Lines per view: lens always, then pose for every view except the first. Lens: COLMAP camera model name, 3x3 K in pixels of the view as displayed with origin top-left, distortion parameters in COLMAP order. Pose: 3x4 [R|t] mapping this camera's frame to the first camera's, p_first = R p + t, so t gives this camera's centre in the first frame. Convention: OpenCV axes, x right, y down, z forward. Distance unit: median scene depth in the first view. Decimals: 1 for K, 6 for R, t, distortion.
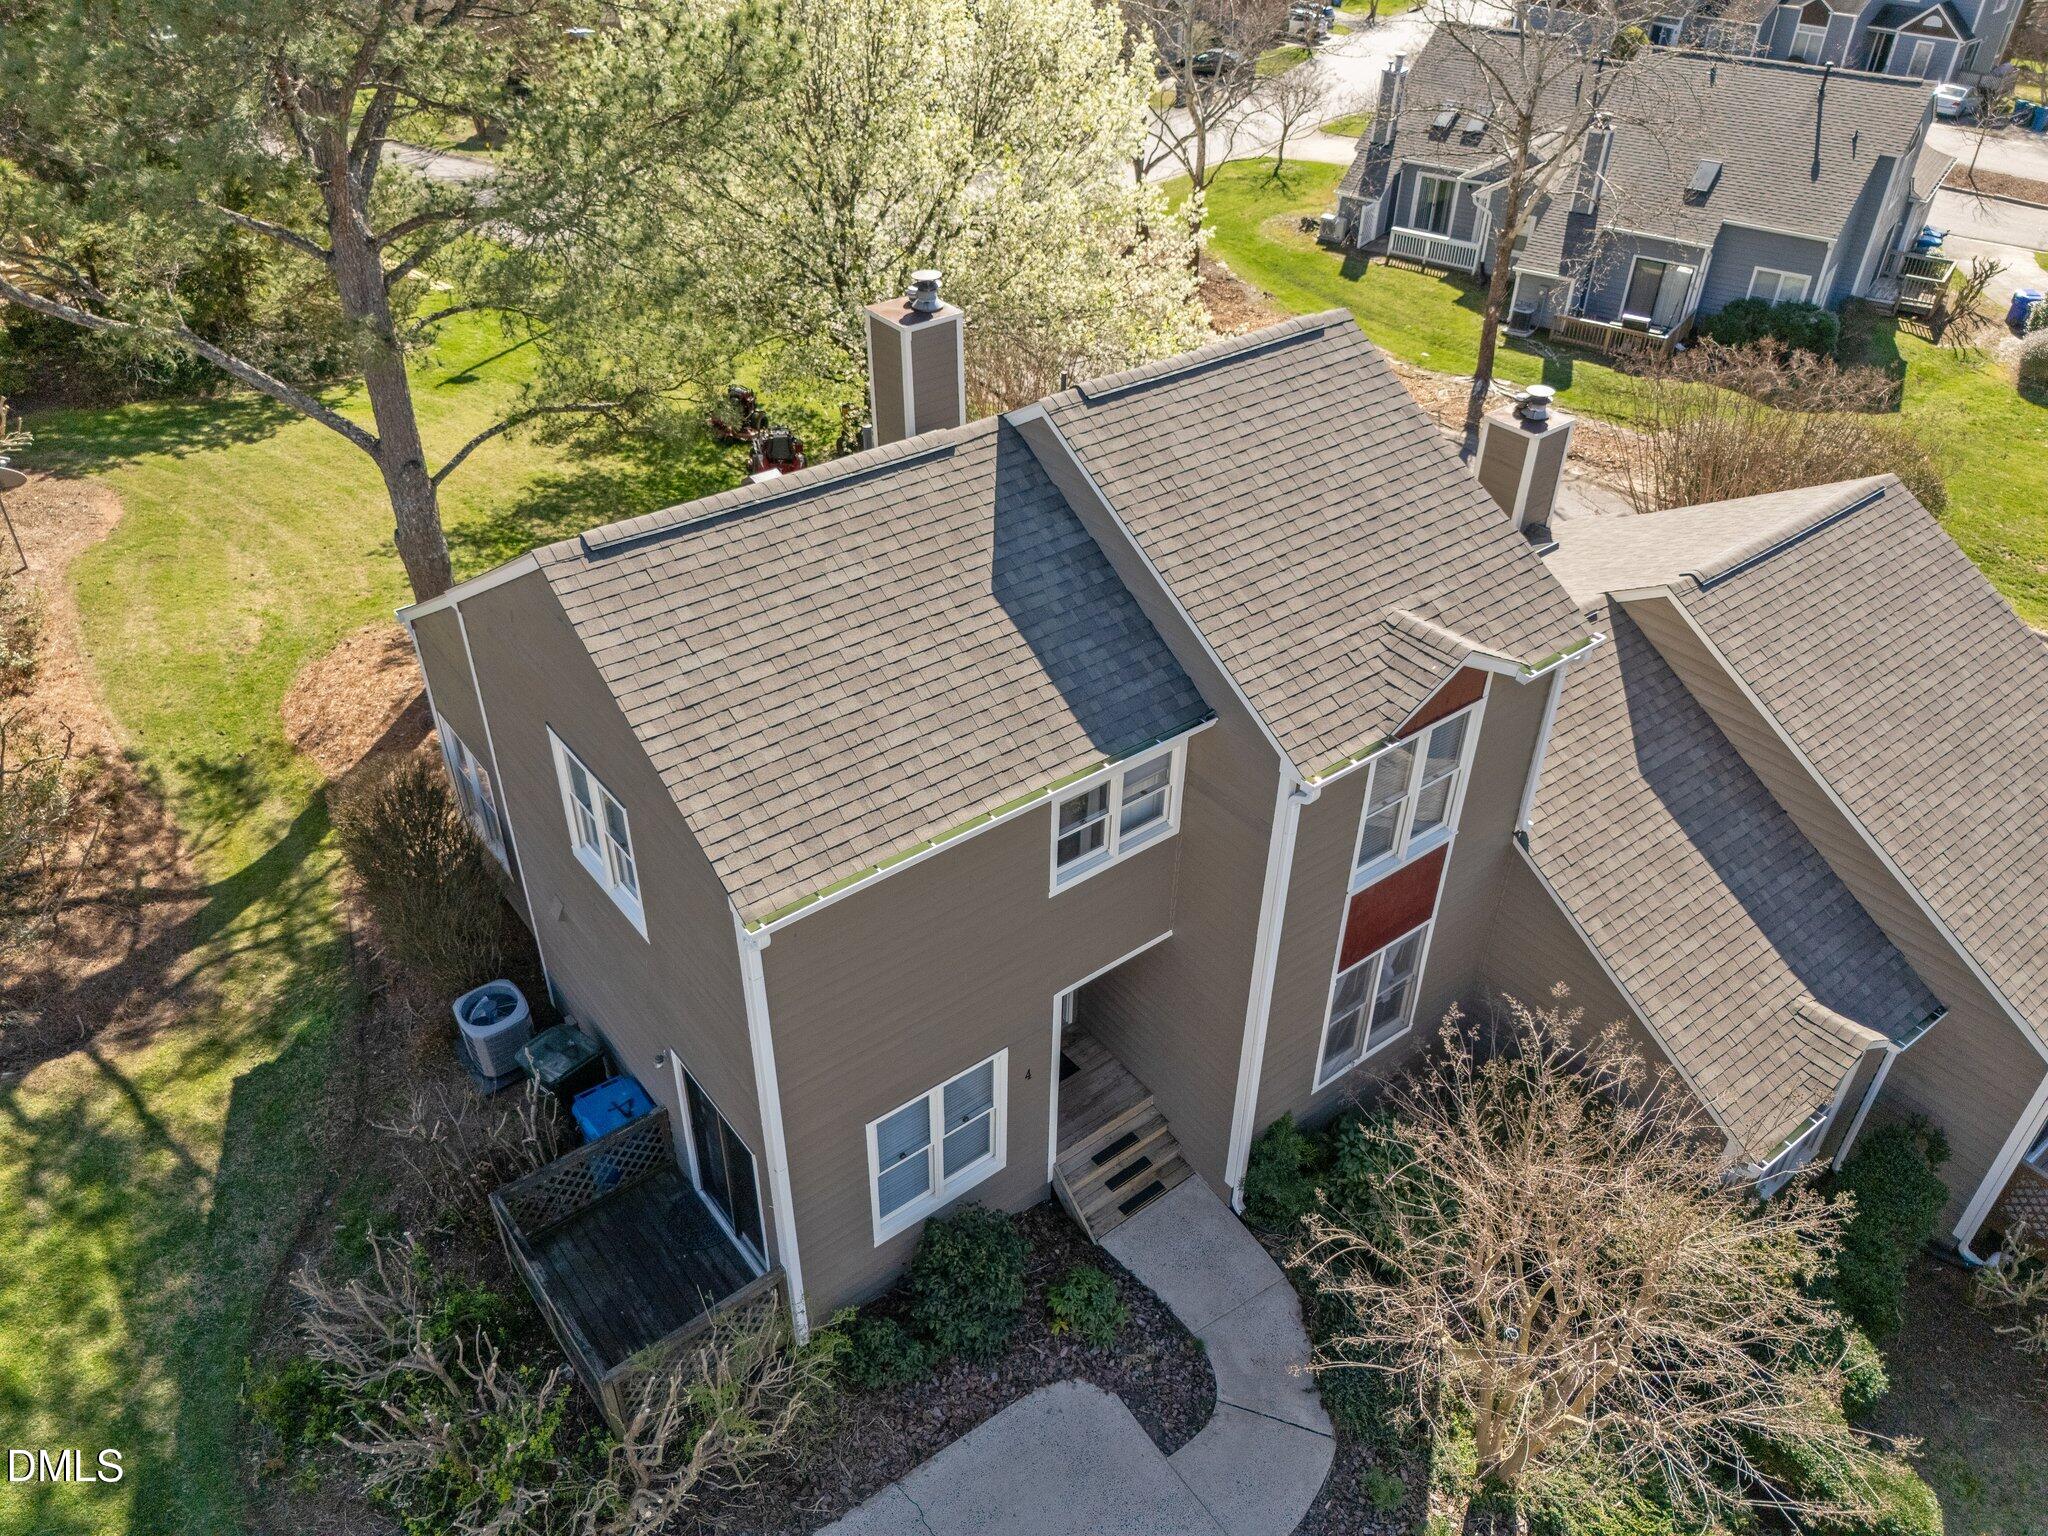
lens RADIAL K [[1511.8, 0, 1030.5], [0, 1511.8, 782.7], [0, 0, 1]] dist [0.093570, -0.079290]
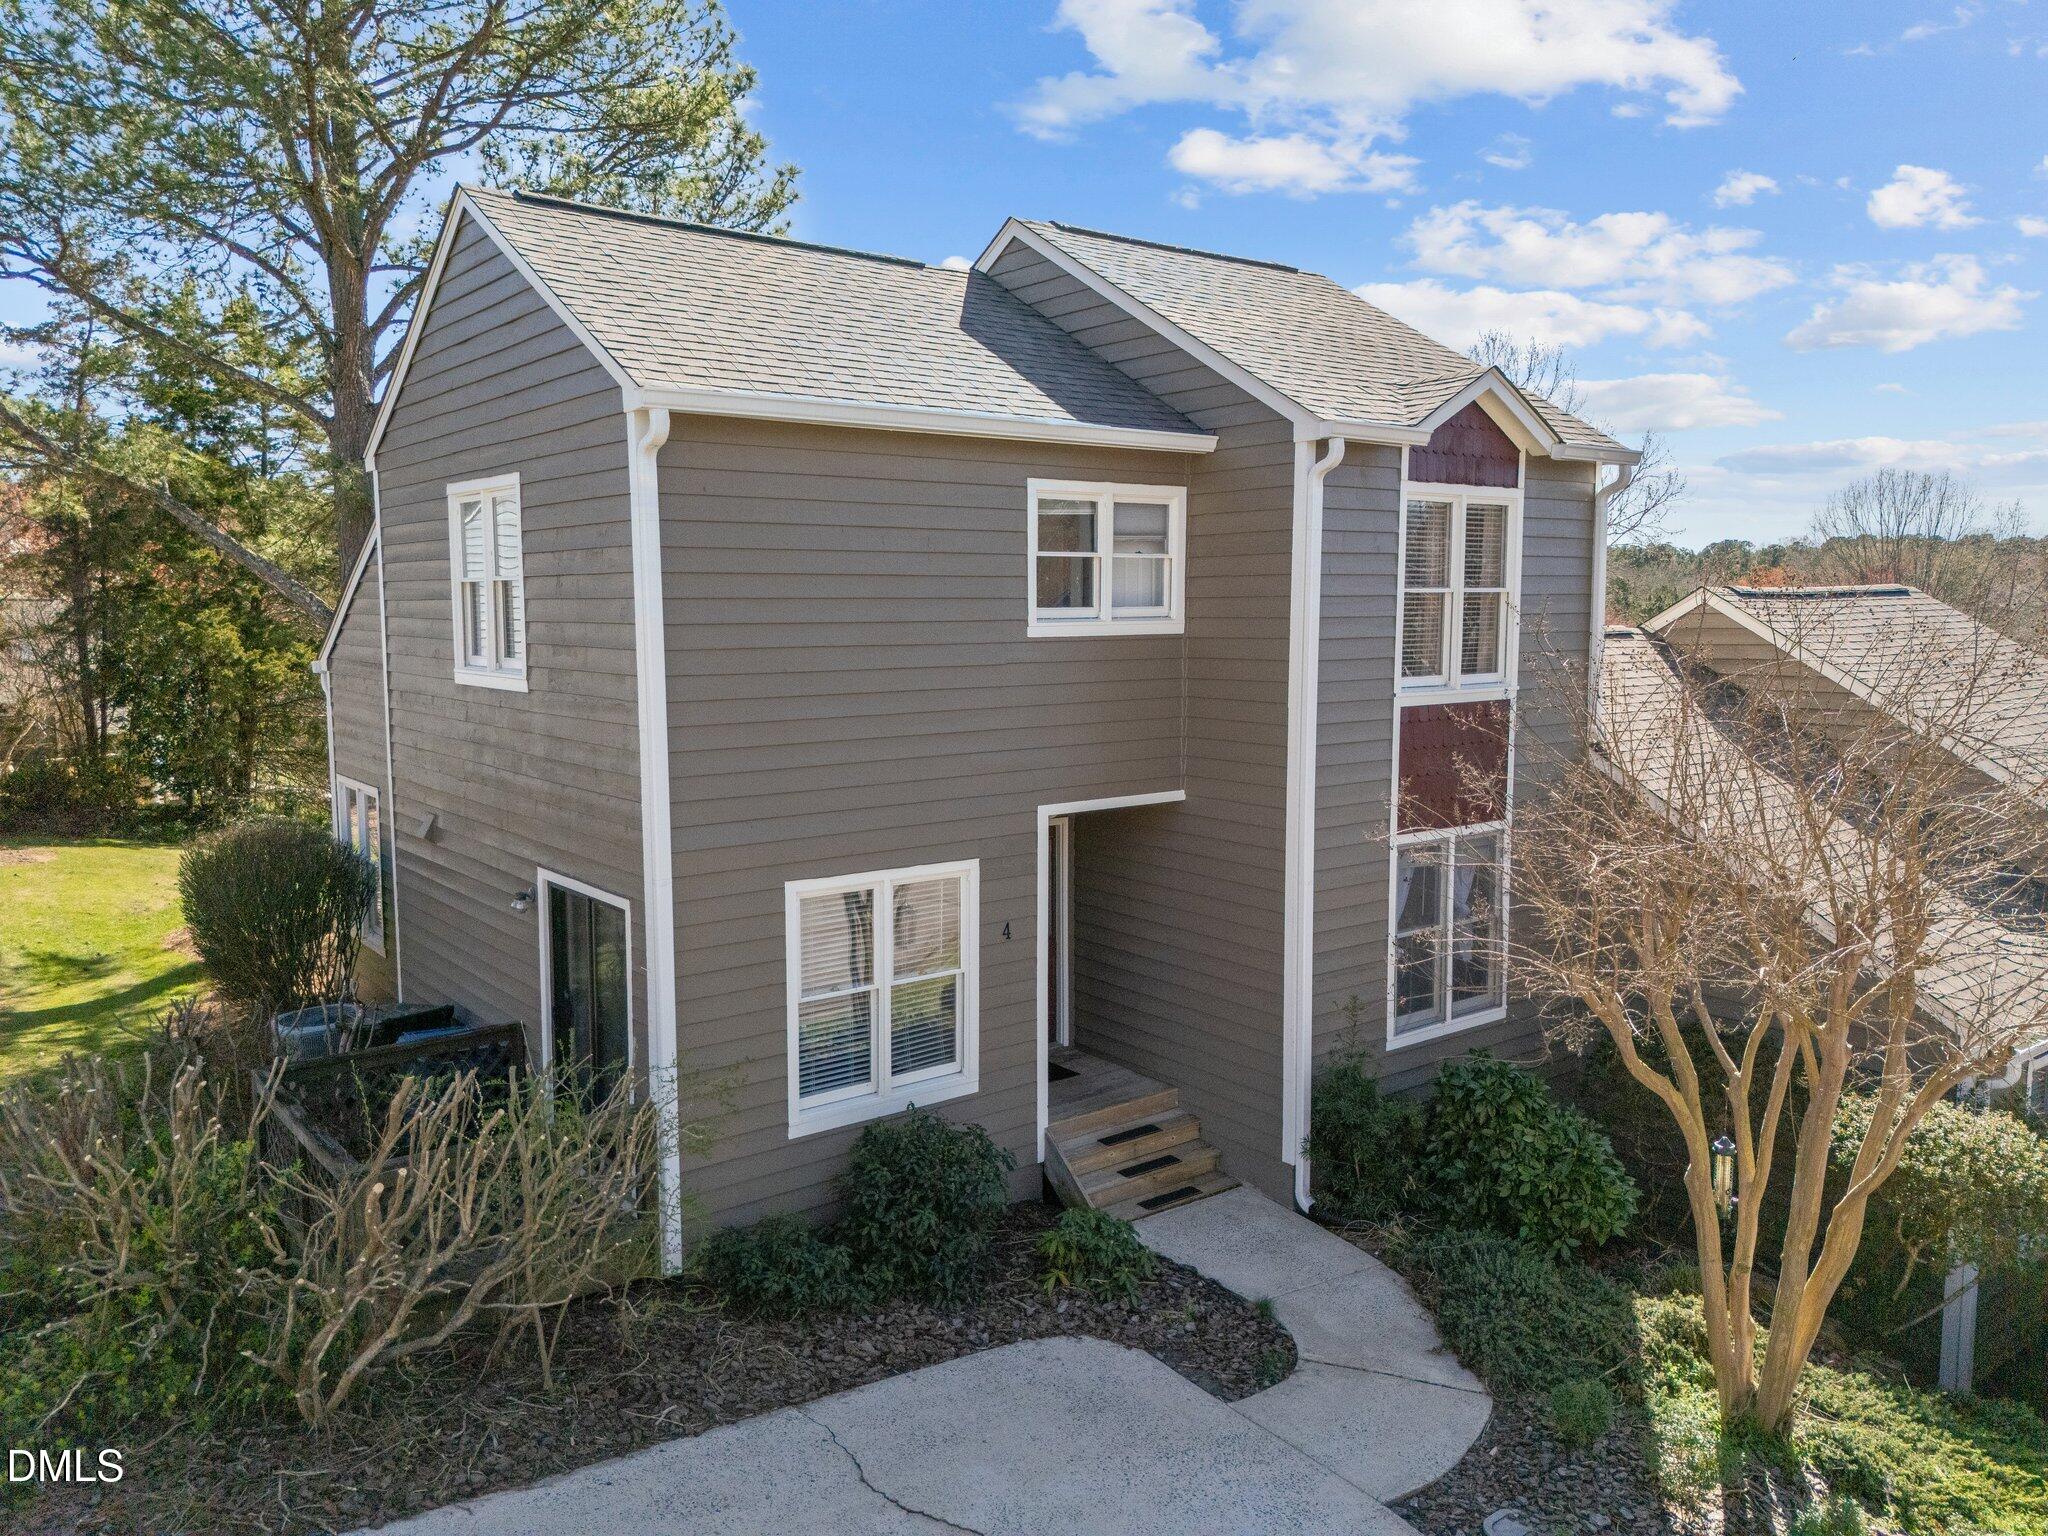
lens RADIAL K [[1511.8, 0, 1030.5], [0, 1511.8, 782.7], [0, 0, 1]] dist [0.093570, -0.079290]
pose [[0.999873, -0.015557, 0.003580, 0.009001], [0.015248, 0.864337, -0.502682, 0.510519], [0.004726, 0.502672, 0.864464, 0.309482]]
